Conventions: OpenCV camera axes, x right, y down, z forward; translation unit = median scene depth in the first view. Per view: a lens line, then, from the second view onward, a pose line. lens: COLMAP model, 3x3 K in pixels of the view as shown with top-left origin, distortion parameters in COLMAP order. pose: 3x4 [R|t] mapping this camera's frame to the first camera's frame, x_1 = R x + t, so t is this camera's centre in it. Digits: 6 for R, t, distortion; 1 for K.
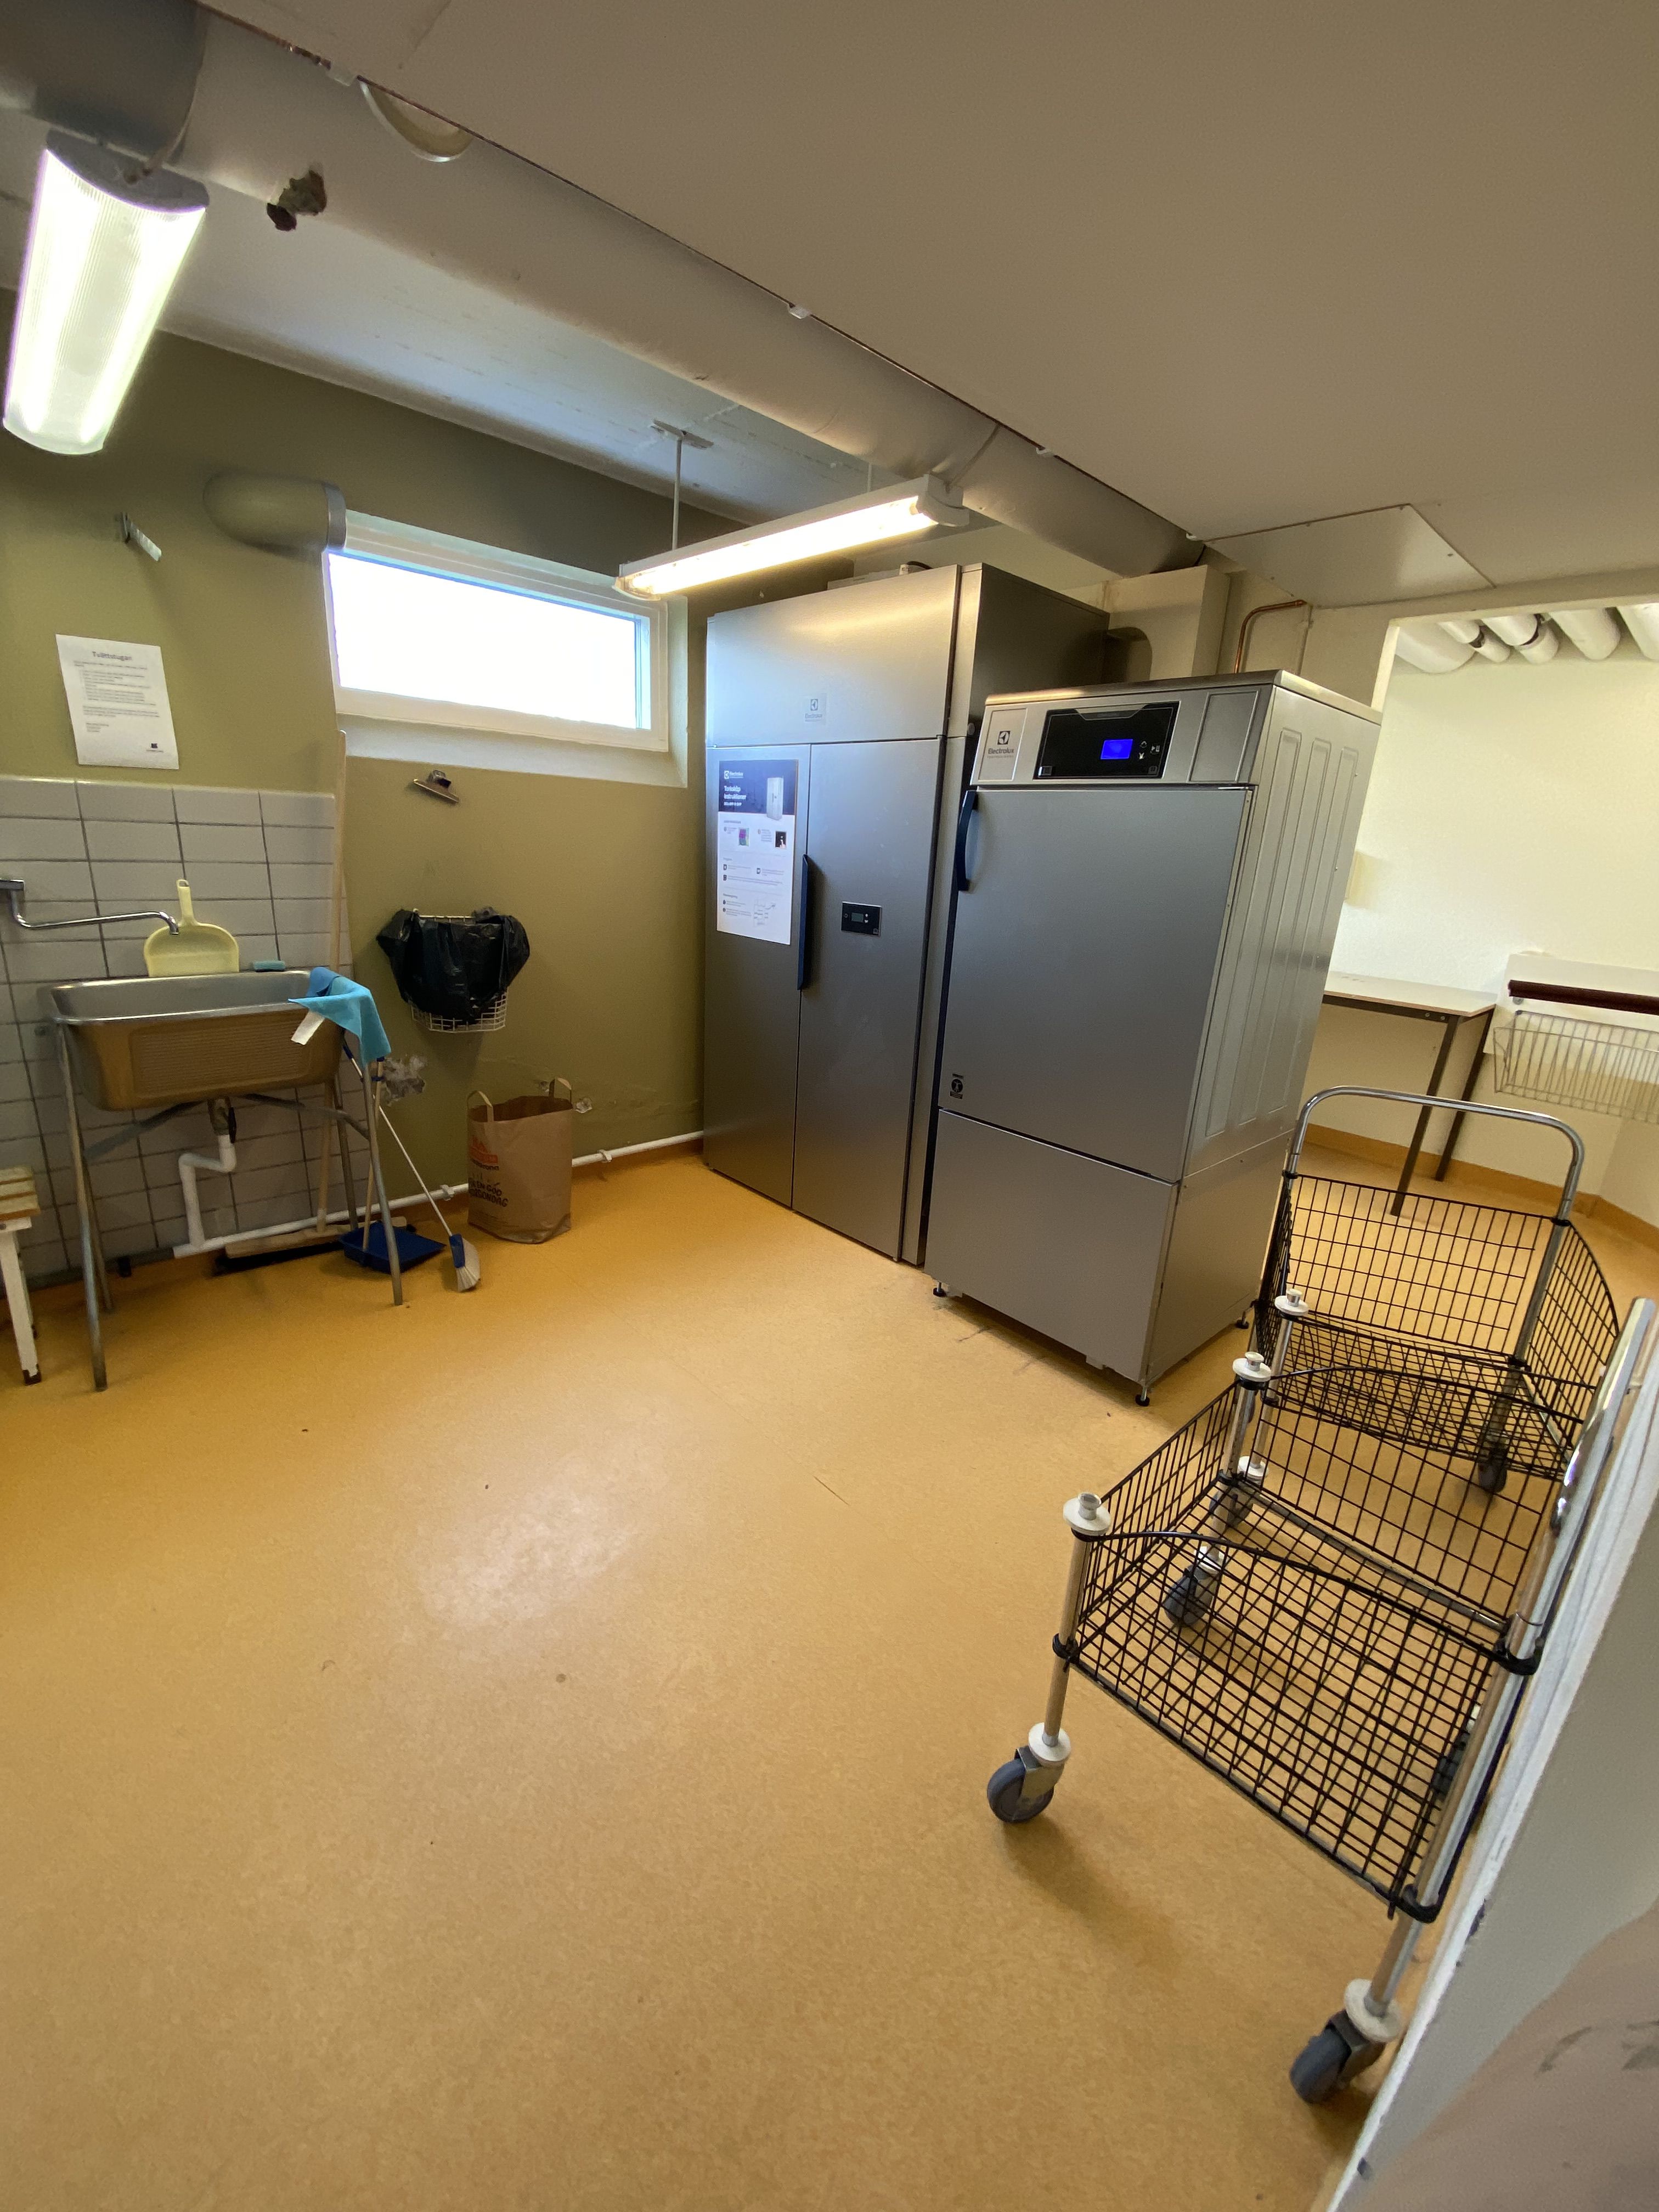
lens RADIAL K [[891.4, 0, 829.4], [0, 891.4, 1106.7], [0, 0, 1]] dist [-0.013241, -0.000635]
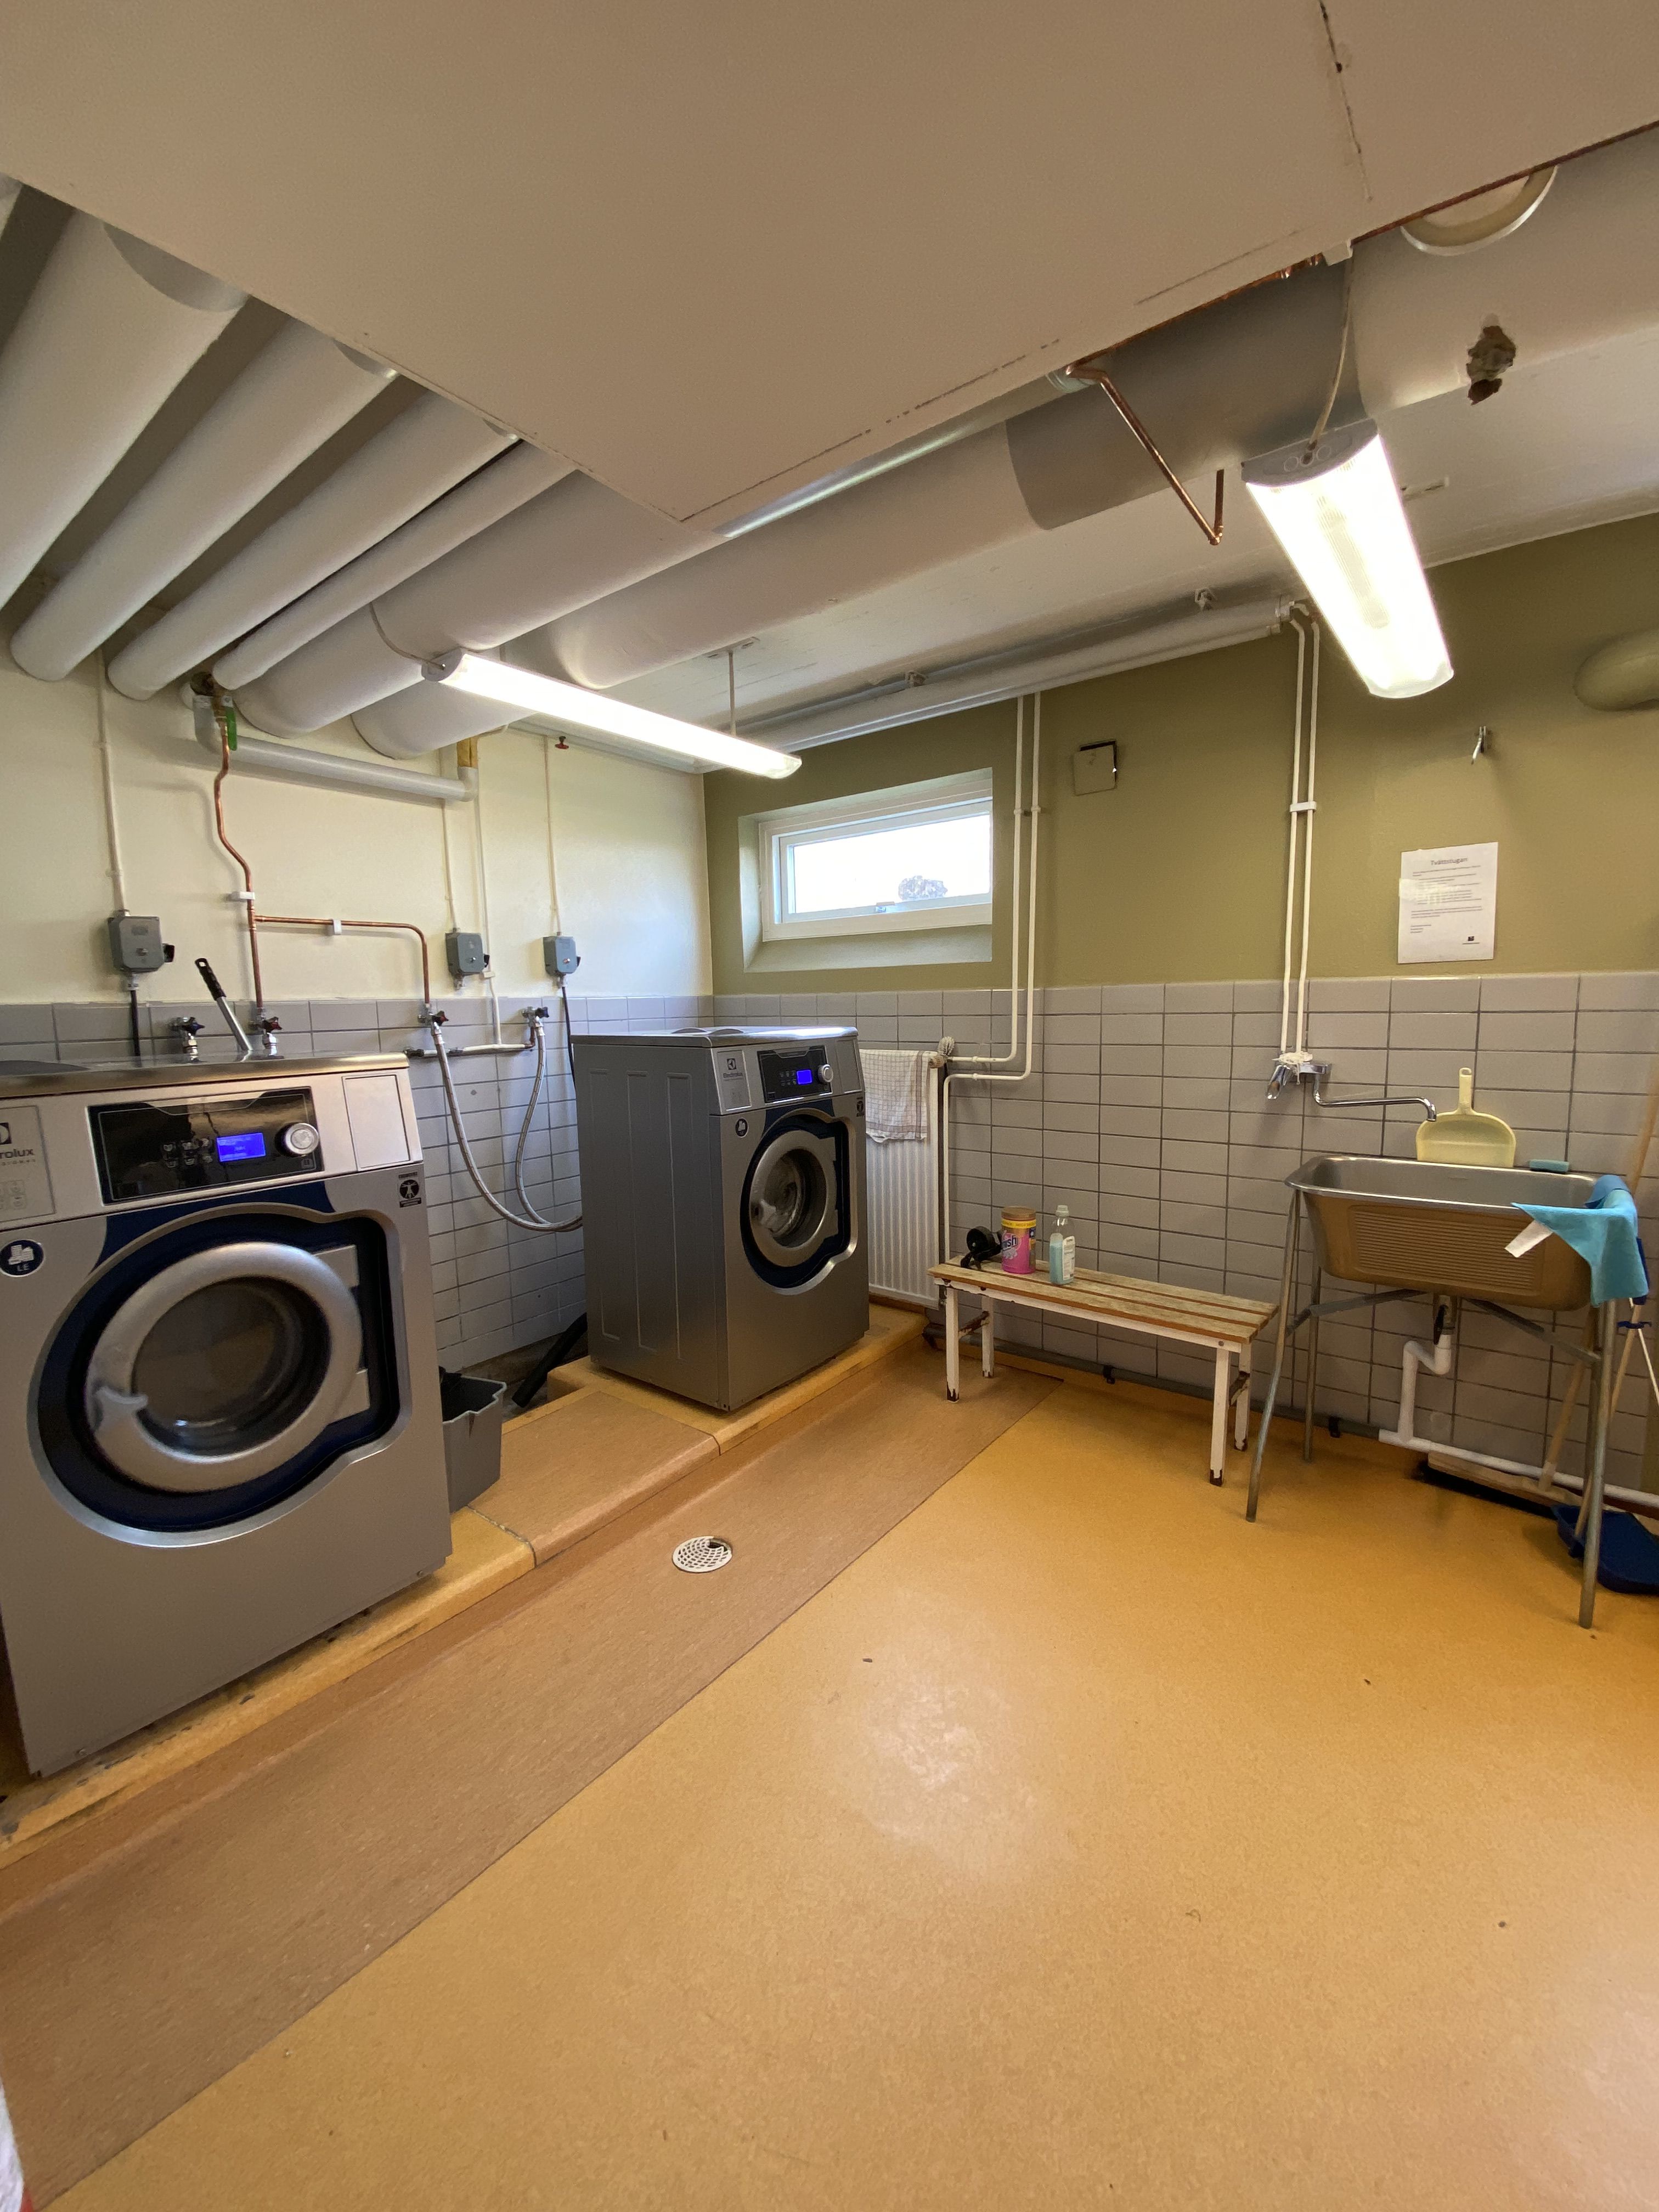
lens RADIAL K [[891.4, 0, 830.1], [0, 891.4, 1109.0], [0, 0, 1]] dist [-0.013241, -0.000635]
pose [[0.155445, 0.060598, -0.985984, 0.118644], [-0.266237, 0.963753, 0.017258, -0.040583], [0.951291, 0.259822, 0.165944, 0.170926]]
